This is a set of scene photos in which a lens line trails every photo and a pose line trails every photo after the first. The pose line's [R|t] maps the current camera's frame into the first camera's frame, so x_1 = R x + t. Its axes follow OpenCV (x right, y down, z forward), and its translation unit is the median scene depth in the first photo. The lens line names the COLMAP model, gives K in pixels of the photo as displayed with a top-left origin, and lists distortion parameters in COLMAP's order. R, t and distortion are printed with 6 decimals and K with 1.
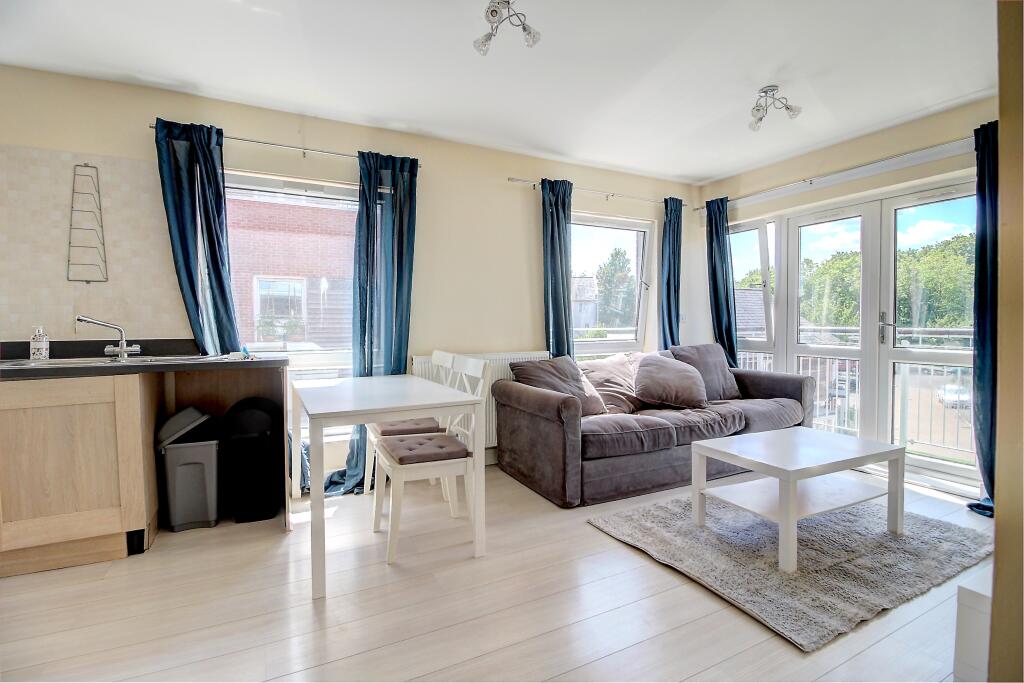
lens RADIAL K [[473.7, 0, 512.2], [0, 473.7, 333.3], [0, 0, 1]] dist [0.003193, -0.014790]
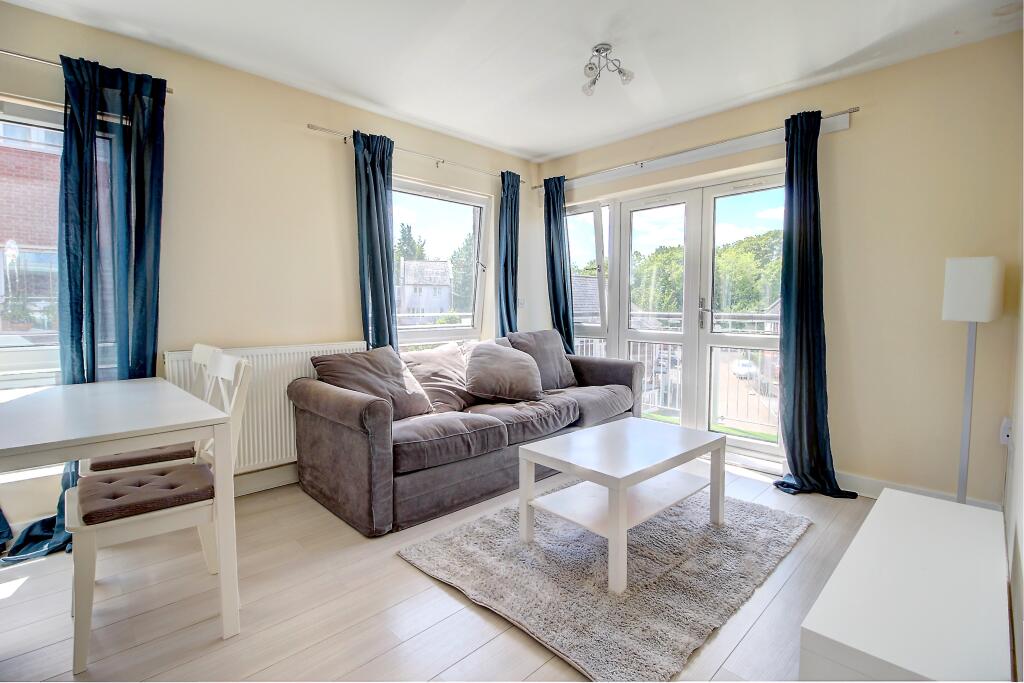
lens RADIAL K [[473.7, 0, 512.2], [0, 473.7, 333.3], [0, 0, 1]] dist [0.003193, -0.014790]
pose [[0.955080, -0.012580, 0.296081, 0.095604], [0.002843, 0.999442, 0.033293, -0.004194], [-0.296335, -0.030955, 0.954582, 0.156464]]
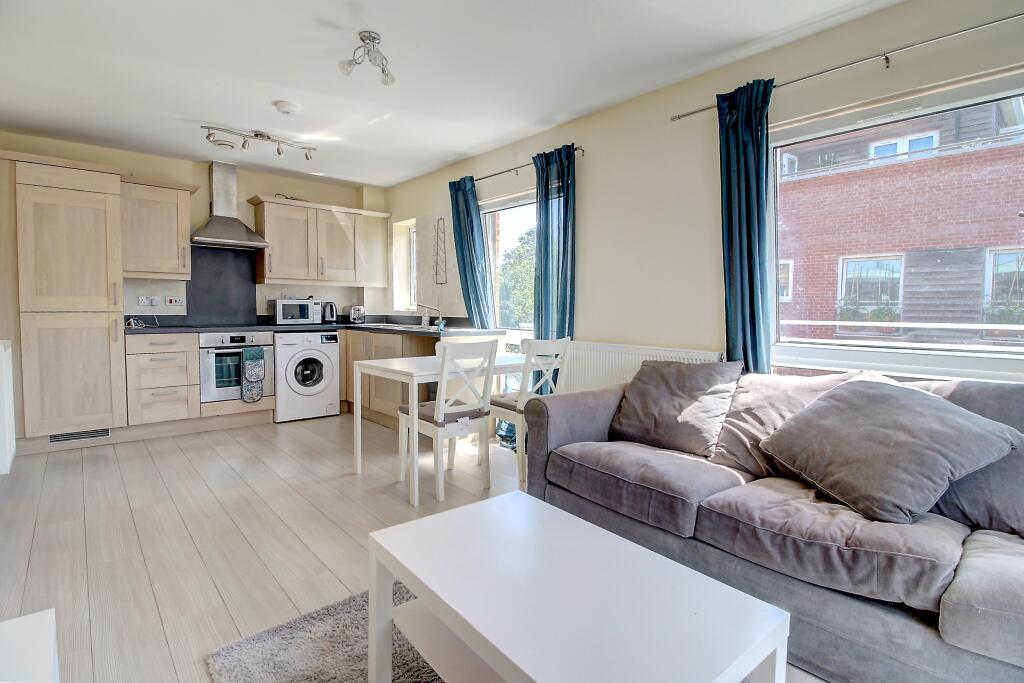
lens RADIAL K [[500.5, 0, 512.9], [0, 500.5, 330.5], [0, 0, 1]] dist [0.000126, -0.015369]
pose [[0.244287, 0.048857, -0.968472, 0.865570], [-0.029236, 0.998647, 0.043005, -0.019024], [0.969262, 0.017809, 0.245384, 0.677014]]
